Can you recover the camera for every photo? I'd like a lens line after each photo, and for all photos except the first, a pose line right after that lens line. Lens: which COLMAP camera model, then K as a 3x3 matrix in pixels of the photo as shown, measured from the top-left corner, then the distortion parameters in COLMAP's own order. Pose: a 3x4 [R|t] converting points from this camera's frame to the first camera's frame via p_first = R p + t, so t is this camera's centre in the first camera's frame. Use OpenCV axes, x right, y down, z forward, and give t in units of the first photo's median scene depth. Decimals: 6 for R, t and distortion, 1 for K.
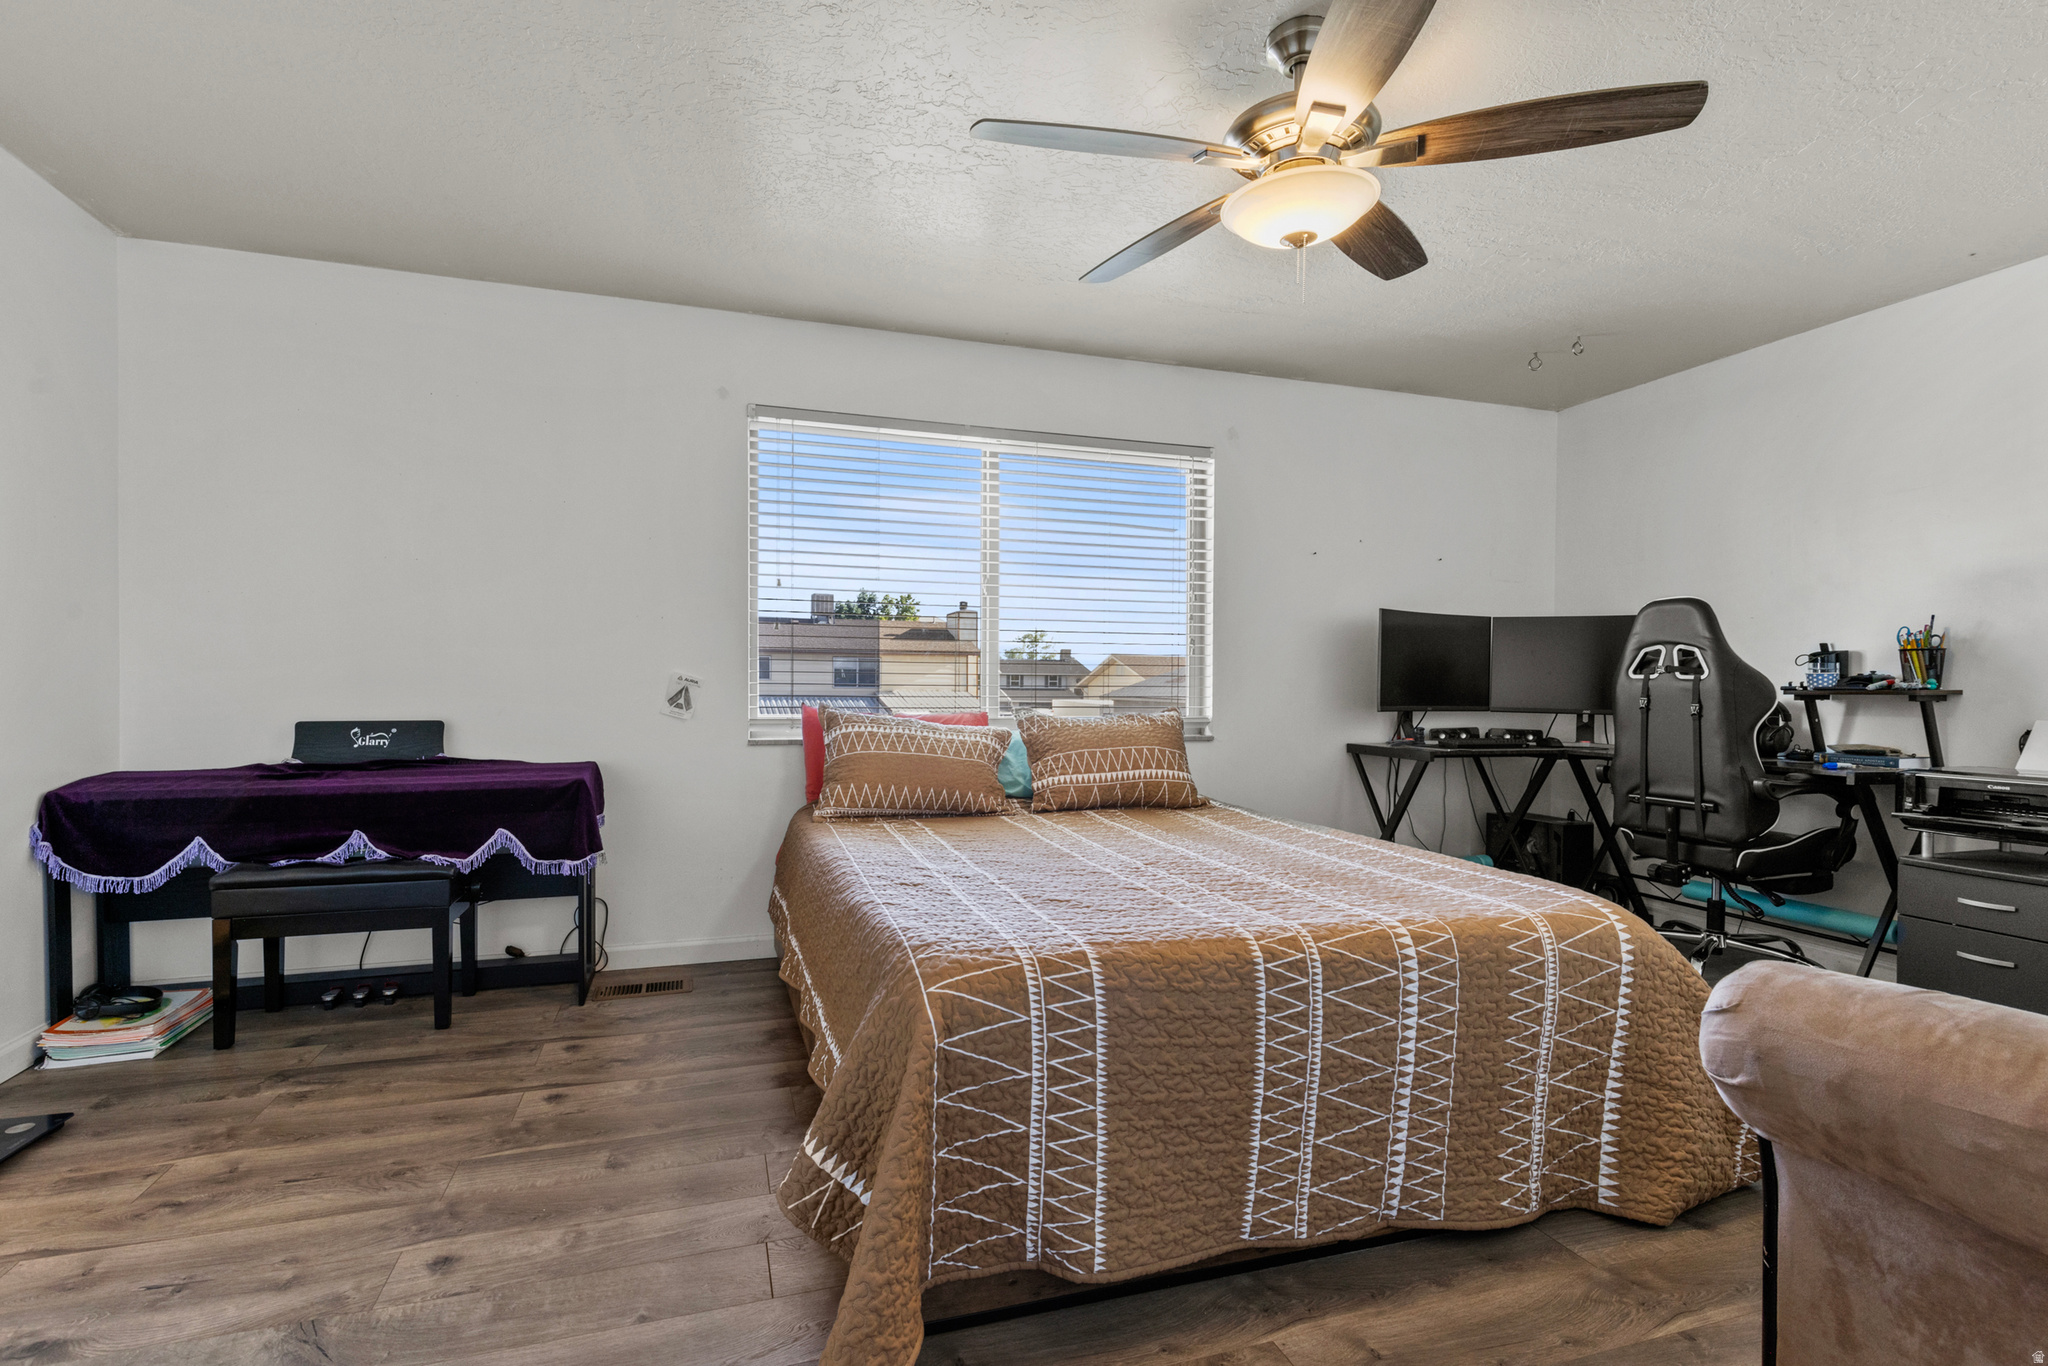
lens RADIAL K [[945.4, 0, 1009.6], [0, 945.4, 685.8], [0, 0, 1]] dist [0.006304, -0.000652]
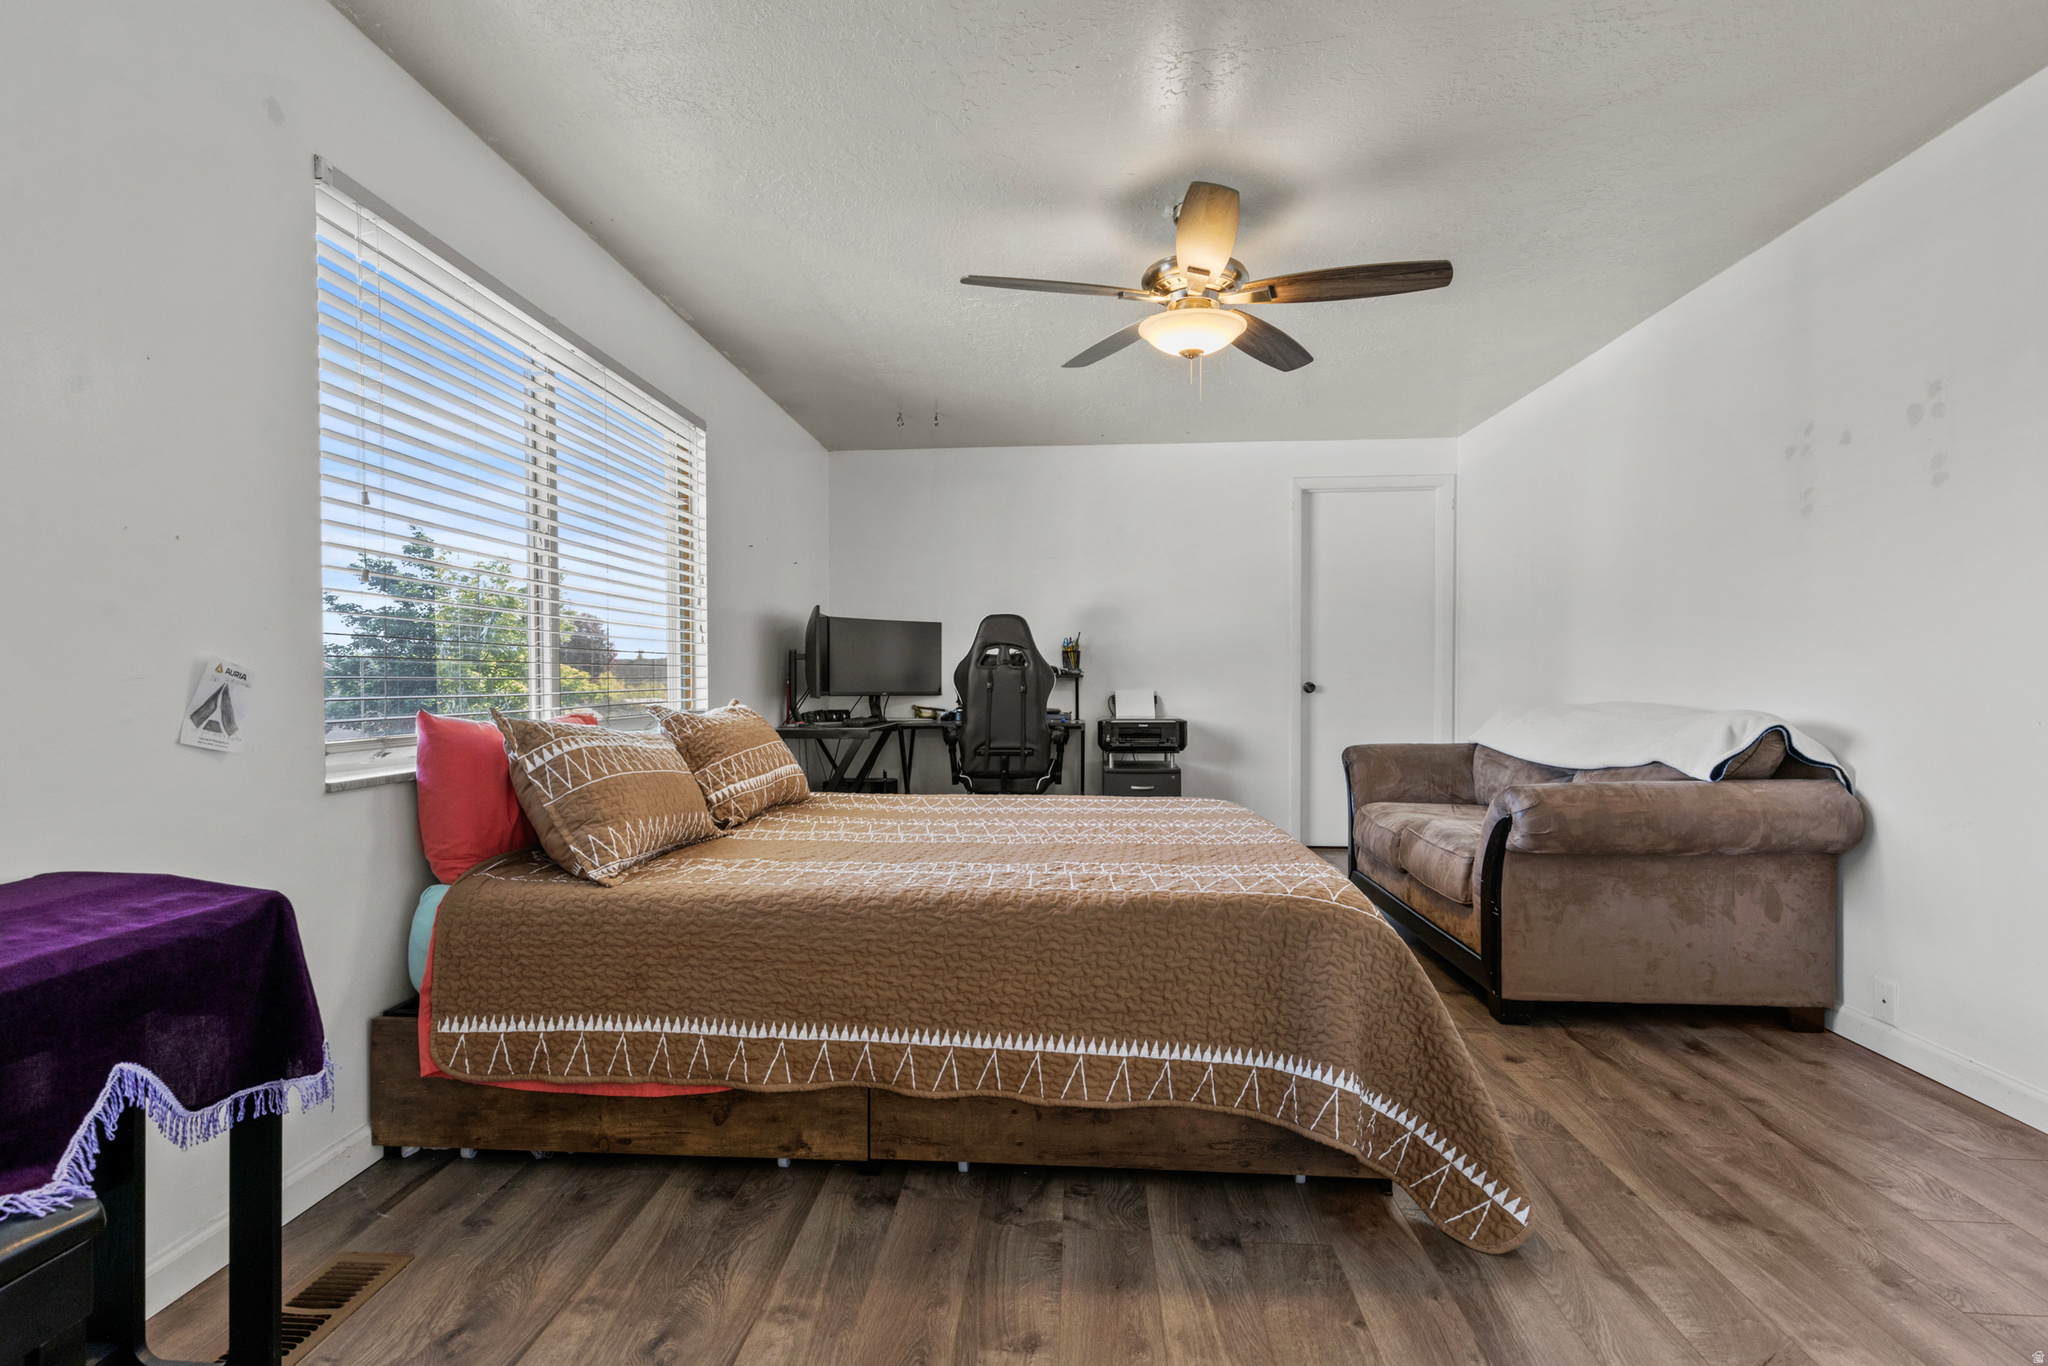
lens RADIAL K [[945.4, 0, 1015.2], [0, 945.4, 681.1], [0, 0, 1]] dist [0.006304, -0.000652]
pose [[0.359346, -0.013128, 0.933112, -0.652180], [0.007209, 0.999910, 0.011291, -0.004345], [-0.933177, 0.002669, 0.359408, 0.449075]]
